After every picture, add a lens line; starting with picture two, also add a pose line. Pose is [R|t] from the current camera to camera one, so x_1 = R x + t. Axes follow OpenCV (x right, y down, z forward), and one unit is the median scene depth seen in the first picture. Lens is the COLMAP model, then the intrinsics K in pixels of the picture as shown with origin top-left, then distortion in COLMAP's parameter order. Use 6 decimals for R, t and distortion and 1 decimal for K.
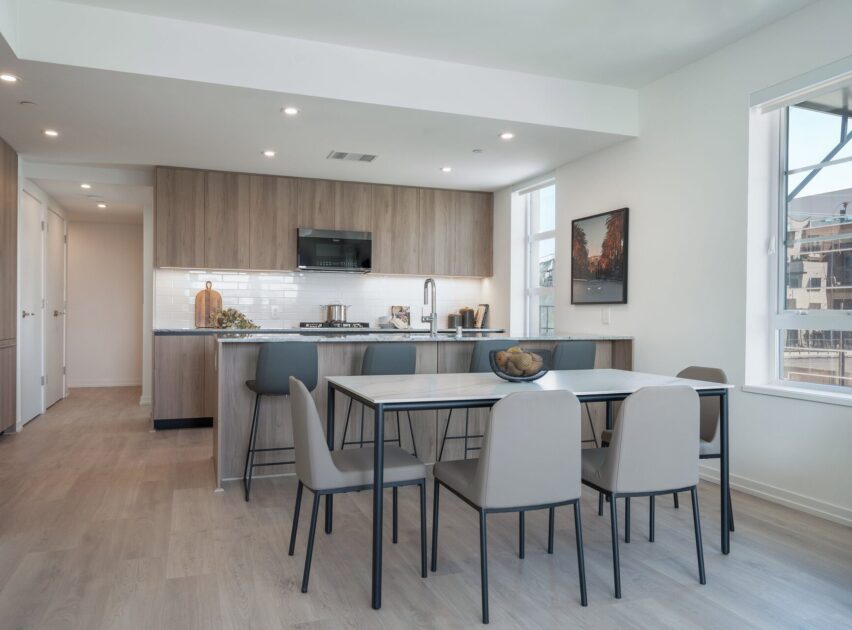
lens RADIAL K [[641.5, 0, 429.2], [0, 641.5, 313.1], [0, 0, 1]] dist [0.012239, -0.000039]
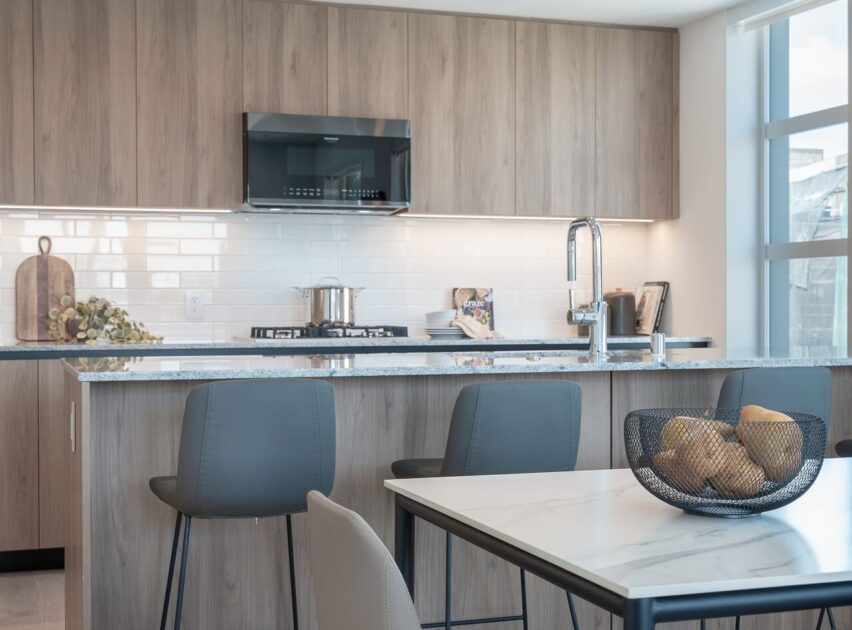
lens RADIAL K [[1230.7, 0, 426.1], [0, 1230.7, 315.8], [0, 0, 1]] dist [-0.000301, 0.000000]
pose [[0.999663, -0.011350, -0.023364, -0.061409], [0.011540, 0.999901, 0.008039, 0.001362], [0.023270, -0.008306, 0.999695, 0.159312]]
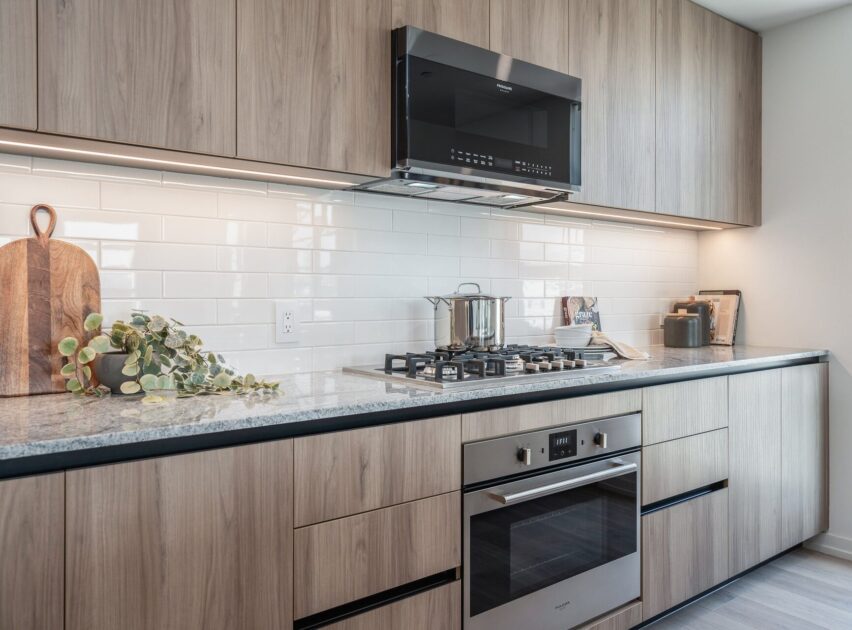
lens RADIAL K [[641.5, 0, 415.3], [0, 641.5, 295.6], [0, 0, 1]] dist [0.012239, -0.000039]
pose [[0.954724, -0.008070, 0.297383, -0.275576], [0.008105, 0.999967, 0.001114, -0.013749], [-0.297382, 0.001347, 0.954758, 0.709521]]
